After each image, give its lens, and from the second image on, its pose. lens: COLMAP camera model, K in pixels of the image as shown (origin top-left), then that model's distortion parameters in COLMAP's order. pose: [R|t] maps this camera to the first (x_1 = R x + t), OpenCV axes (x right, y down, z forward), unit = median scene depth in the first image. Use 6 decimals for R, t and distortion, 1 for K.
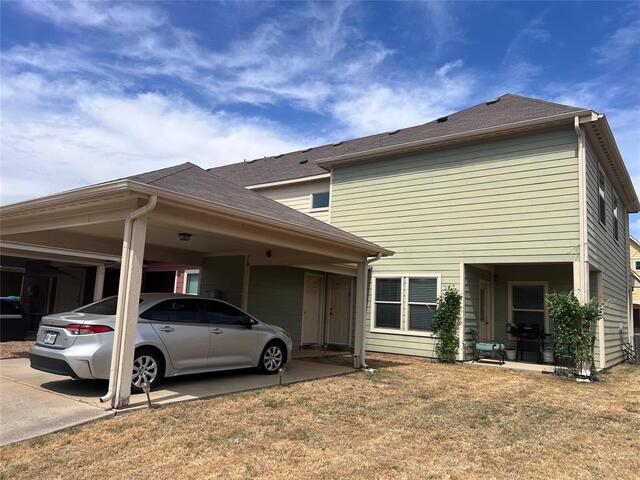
lens RADIAL K [[483.7, 0, 320.0], [0, 483.7, 240.0], [0, 0, 1]] dist [0.035708, -0.008615]
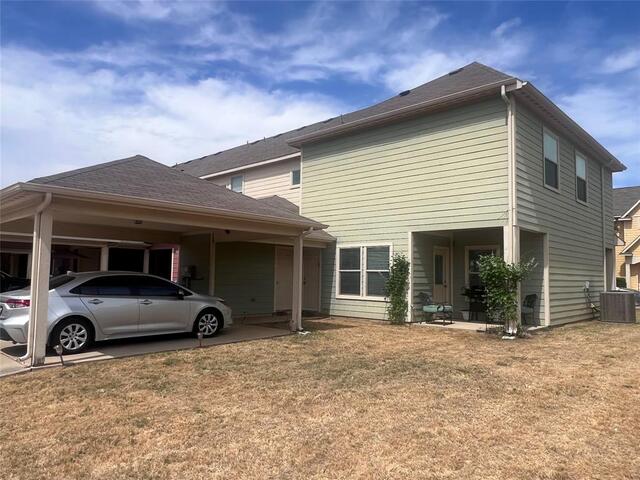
lens RADIAL K [[467.8, 0, 320.0], [0, 467.8, 240.0], [0, 0, 1]] dist [-0.003219, -0.000272]
pose [[0.992239, -0.041826, -0.117101, 0.219147], [0.049117, 0.996984, 0.060083, -0.005213], [0.114235, -0.065369, 0.991301, -0.036124]]
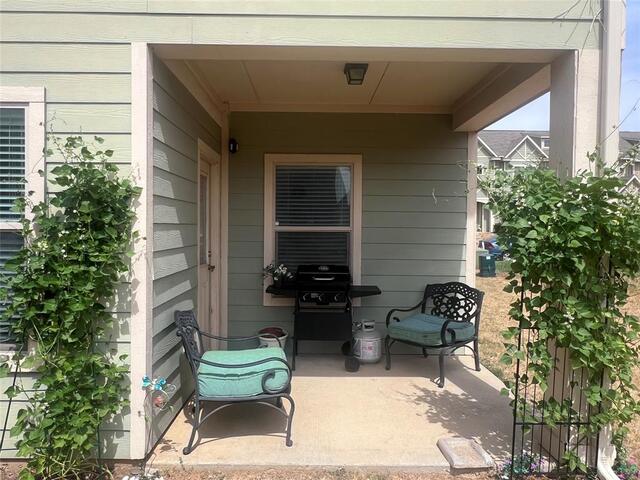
lens RADIAL K [[446.9, 0, 320.0], [0, 446.9, 240.0], [0, 0, 1]] dist [-0.001856, -0.000693]
pose [[0.788457, -0.059002, 0.612254, 0.228497], [-0.059221, 0.983483, 0.171041, 0.098526], [-0.612233, -0.171117, 0.771939, 0.780141]]
